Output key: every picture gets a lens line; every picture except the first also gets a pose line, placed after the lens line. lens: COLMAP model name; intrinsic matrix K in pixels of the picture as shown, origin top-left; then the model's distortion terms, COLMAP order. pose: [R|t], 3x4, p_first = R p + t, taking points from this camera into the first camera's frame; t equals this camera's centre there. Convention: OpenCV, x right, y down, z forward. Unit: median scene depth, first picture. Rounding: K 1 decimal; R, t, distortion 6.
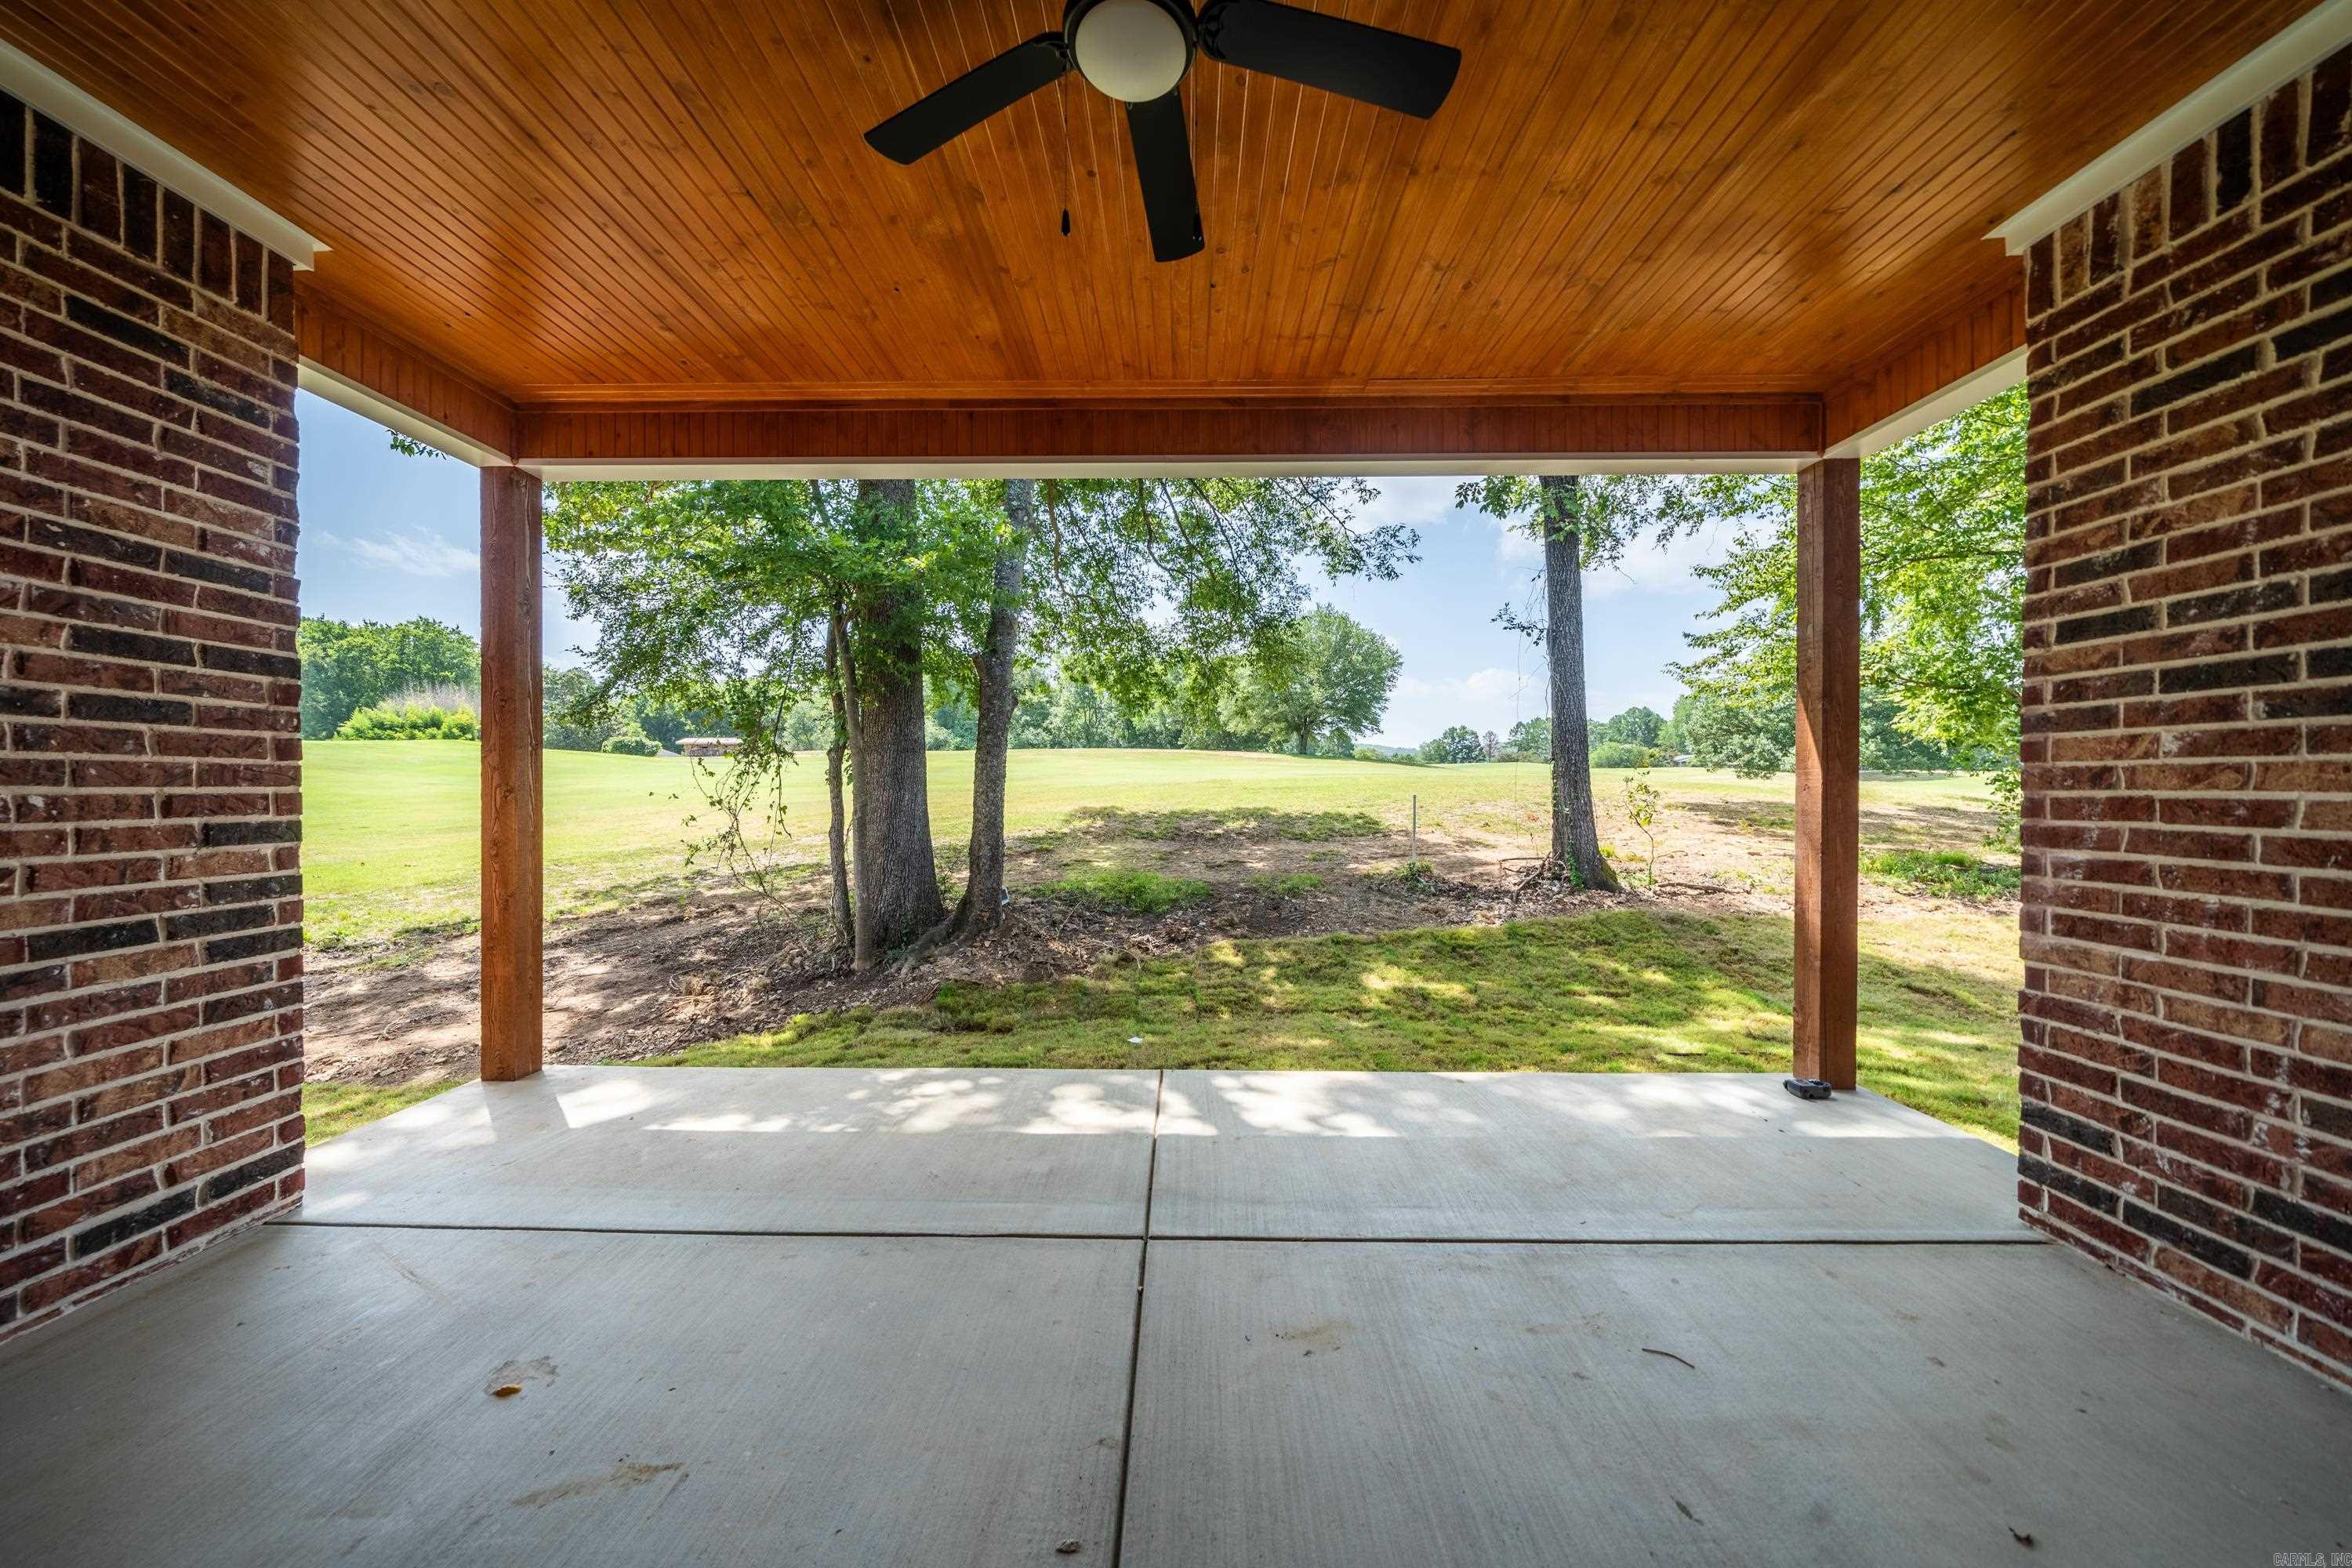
lens RADIAL K [[803.5, 0, 1137.0], [0, 803.5, 795.2], [0, 0, 1]] dist [-0.004481, -0.000126]
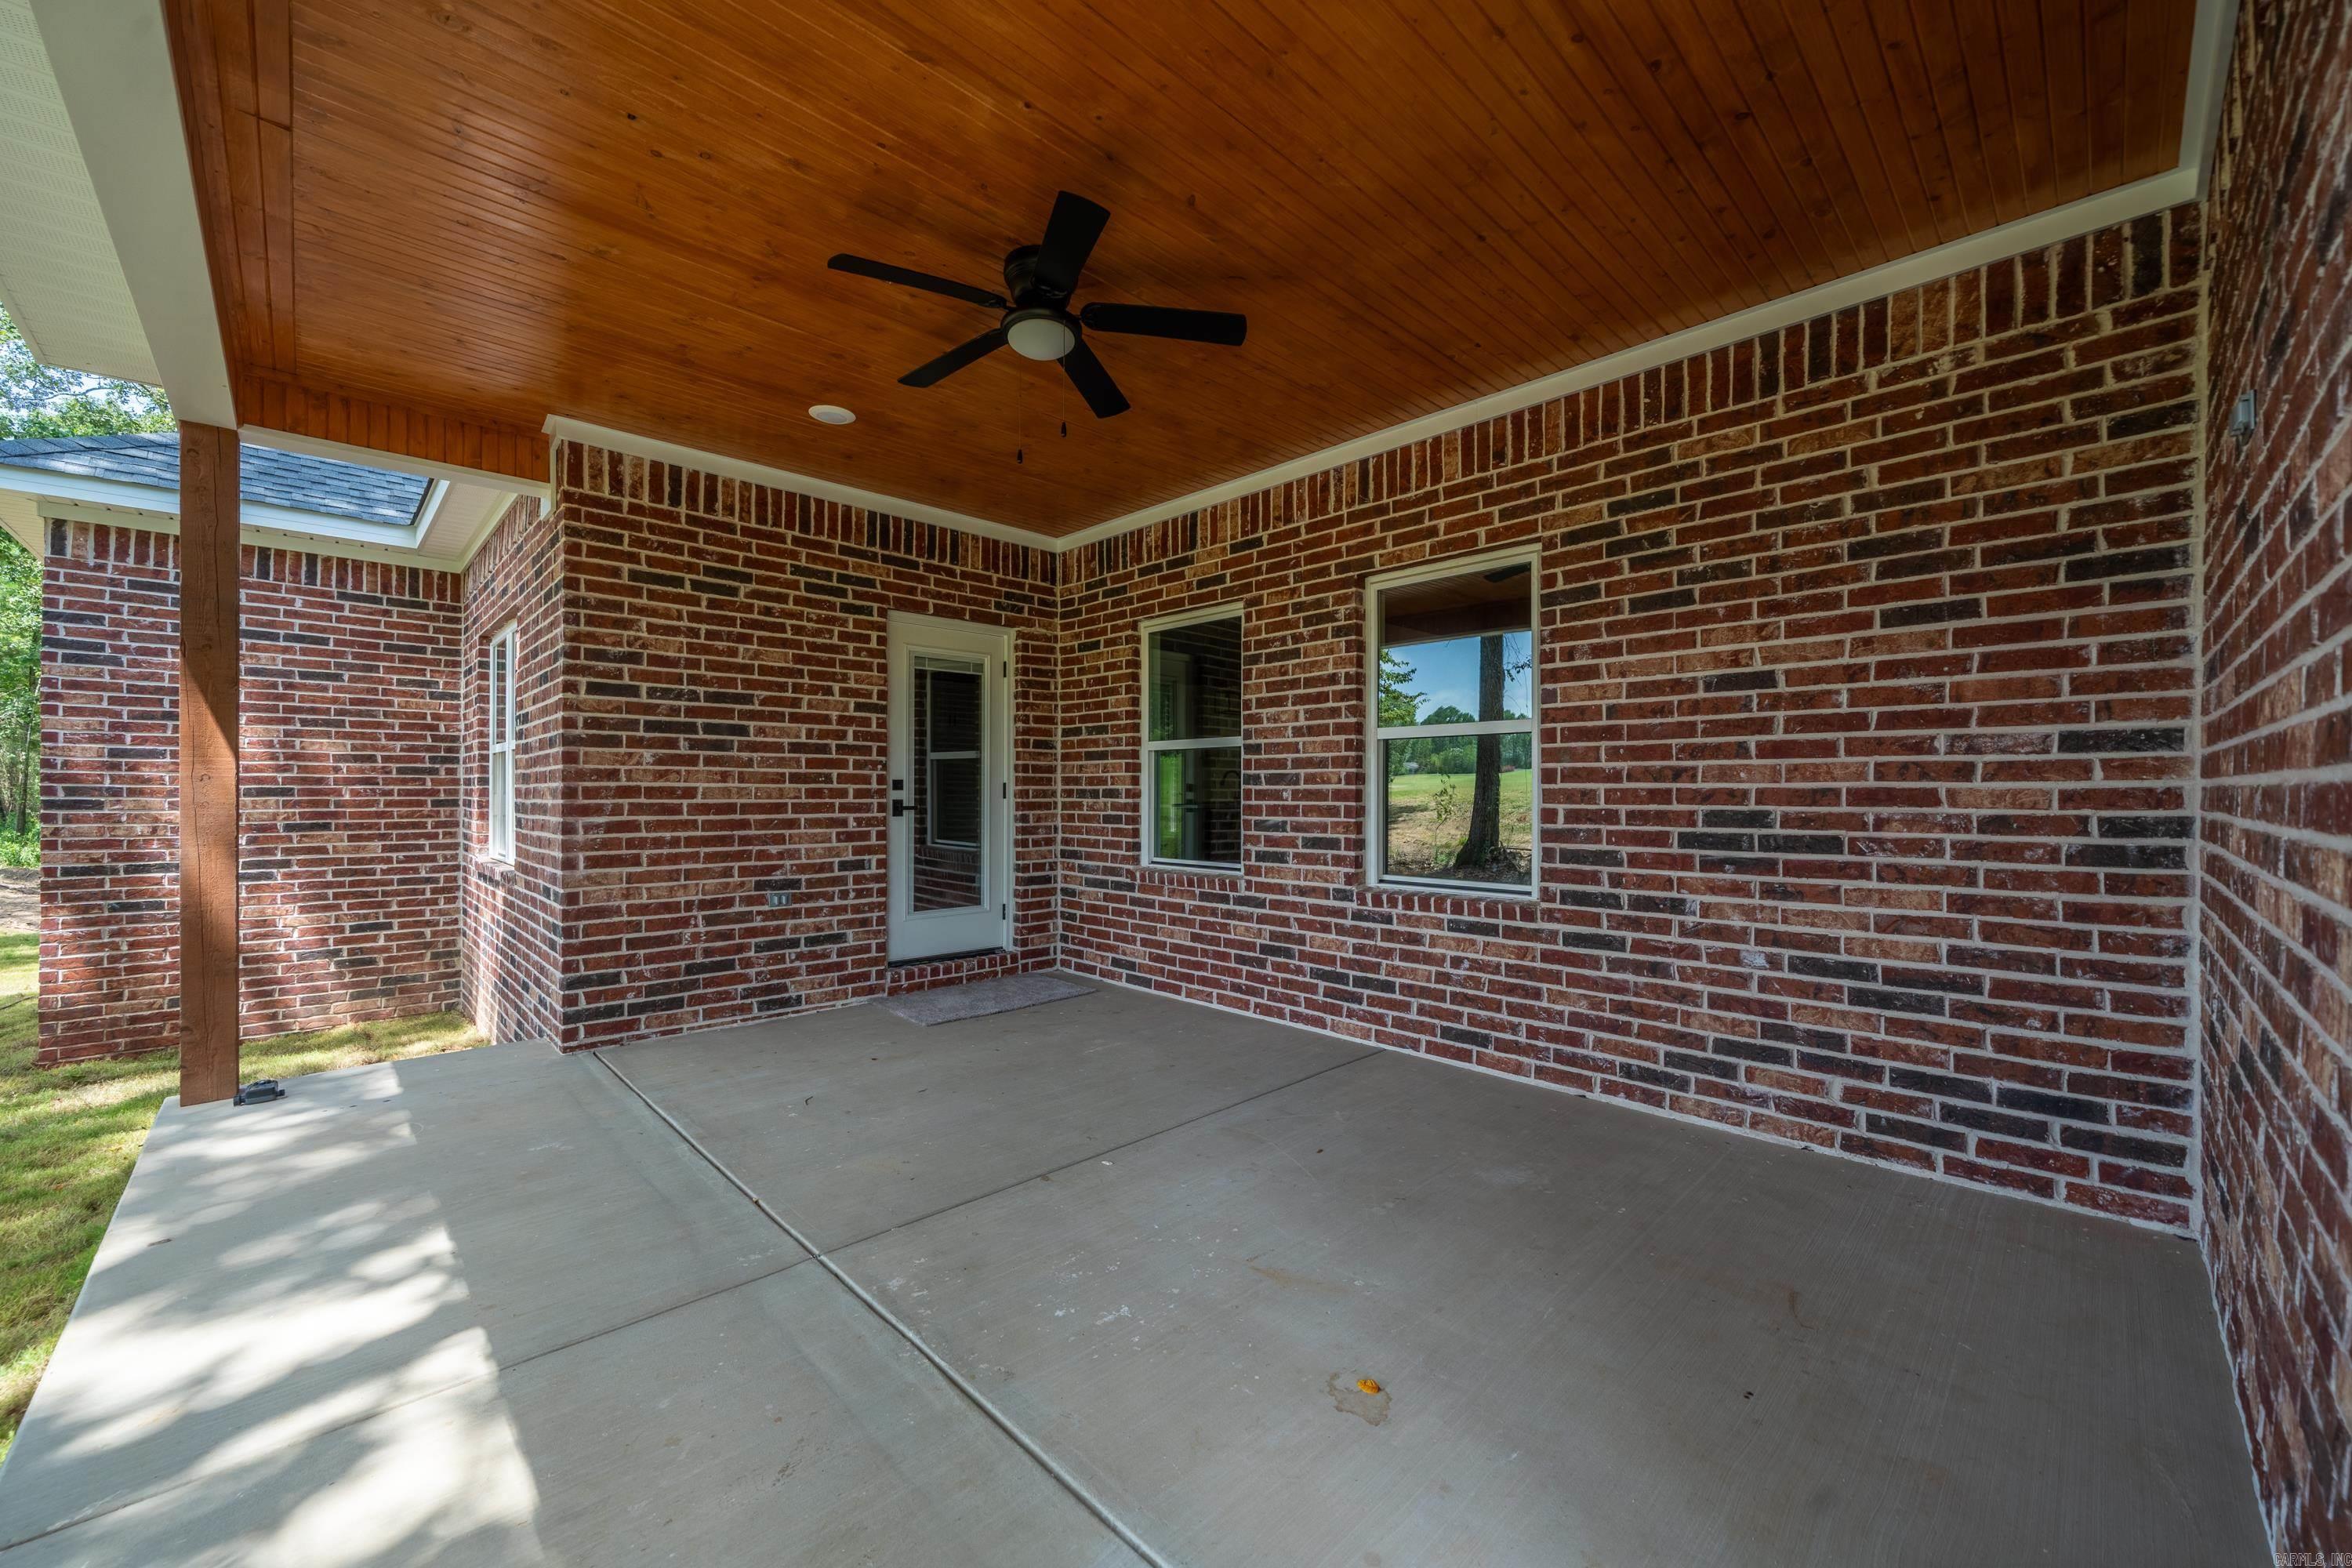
lens RADIAL K [[851.0, 0, 1188.7], [0, 851.0, 795.9], [0, 0, 1]] dist [0.006367, -0.000212]
pose [[-0.731423, -0.008786, 0.681867, -0.916624], [0.002612, 0.999874, 0.015685, -0.001497], [-0.681919, 0.013254, -0.731308, 1.346313]]
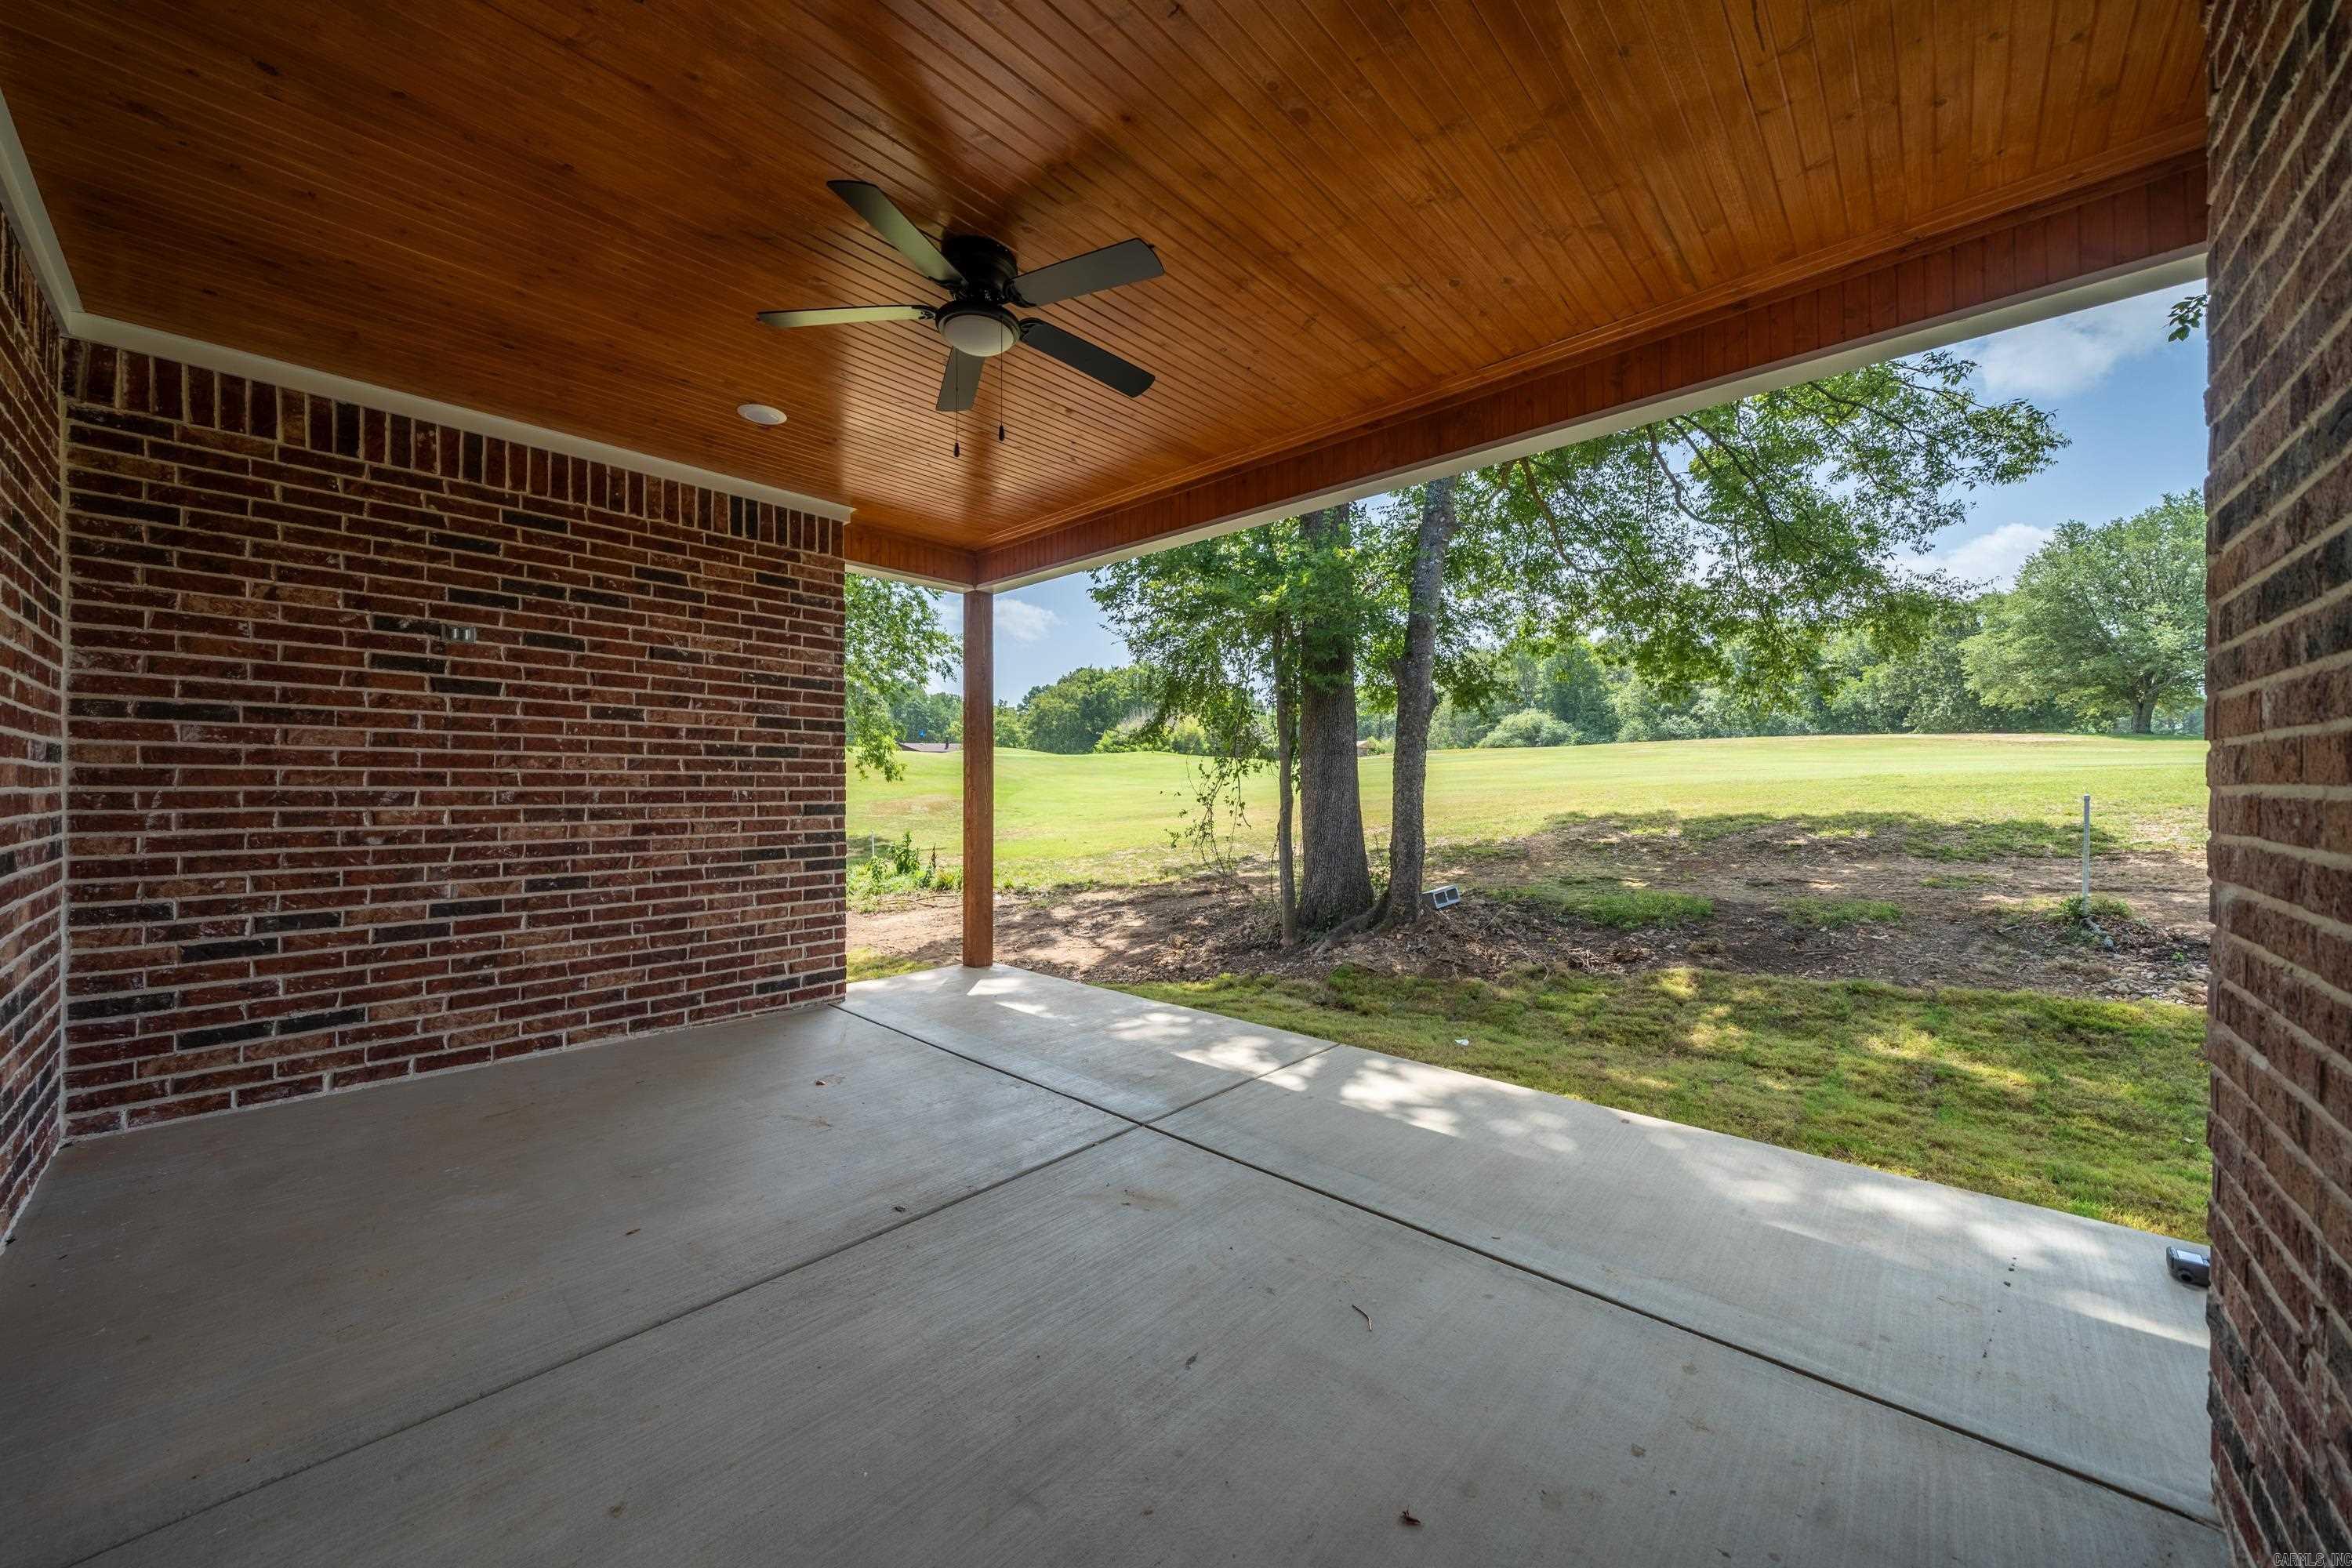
lens RADIAL K [[803.5, 0, 1148.3], [0, 803.5, 789.8], [0, 0, 1]] dist [-0.004481, -0.000126]
pose [[0.754618, -0.000066, -0.656164, 0.832573], [-0.003699, 0.999984, -0.004356, 0.002401], [0.656154, 0.005714, 0.754606, -0.000297]]
